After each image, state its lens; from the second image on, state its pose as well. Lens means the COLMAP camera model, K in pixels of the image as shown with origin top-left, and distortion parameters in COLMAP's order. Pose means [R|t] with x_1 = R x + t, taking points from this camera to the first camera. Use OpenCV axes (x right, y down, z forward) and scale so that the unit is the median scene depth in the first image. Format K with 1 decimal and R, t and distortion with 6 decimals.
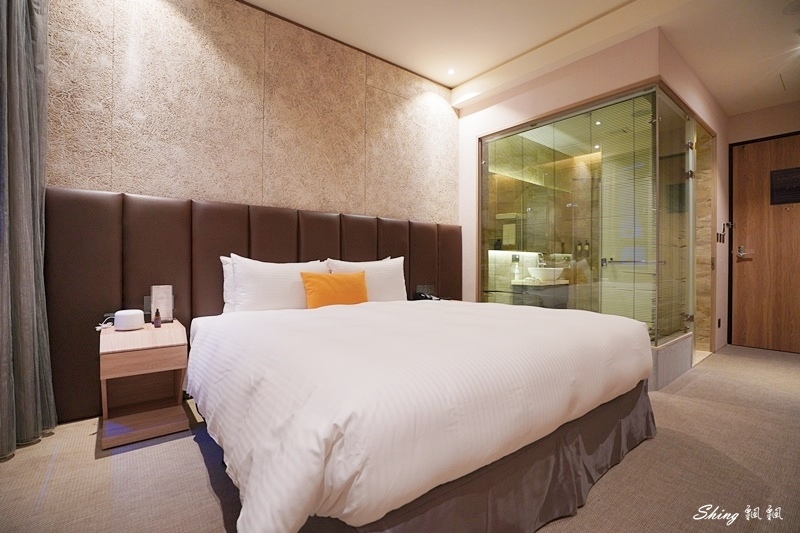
lens RADIAL K [[376.8, 0, 400.0], [0, 376.8, 266.5], [0, 0, 1]] dist [-0.046012, 0.019498]
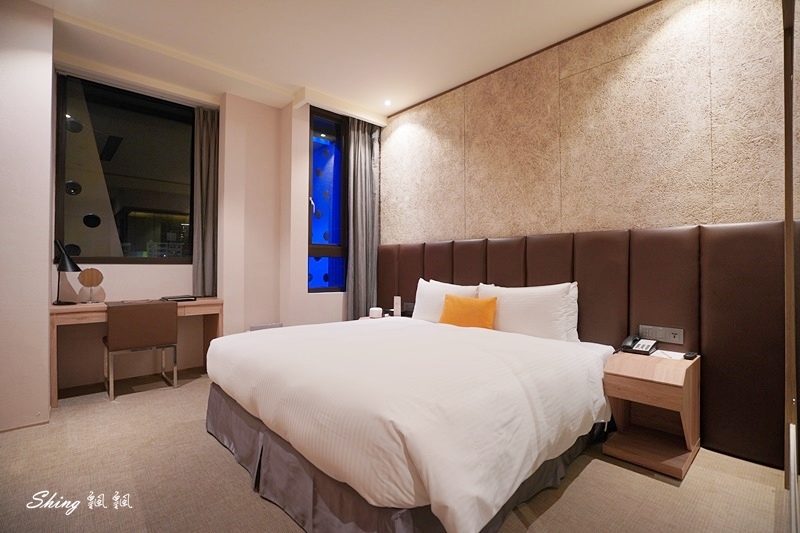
lens RADIAL K [[376.8, 0, 400.0], [0, 376.8, 266.5], [0, 0, 1]] dist [-0.046012, 0.019498]
pose [[0.073218, -0.004297, -0.997307, 0.885636], [-0.007447, 0.999960, -0.004855, -0.063607], [0.997288, 0.007782, 0.073183, 0.697419]]
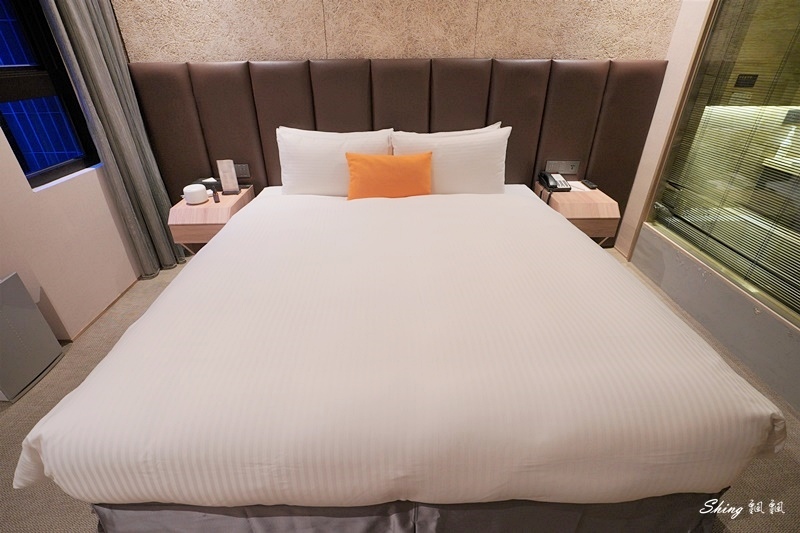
lens RADIAL K [[376.8, 0, 400.0], [0, 376.8, 266.5], [0, 0, 1]] dist [-0.046012, 0.019498]
pose [[0.795318, 0.298317, -0.527708, 0.339024], [0.002579, 0.868857, 0.495057, -0.170188], [0.606187, -0.395089, 0.690248, 0.347141]]
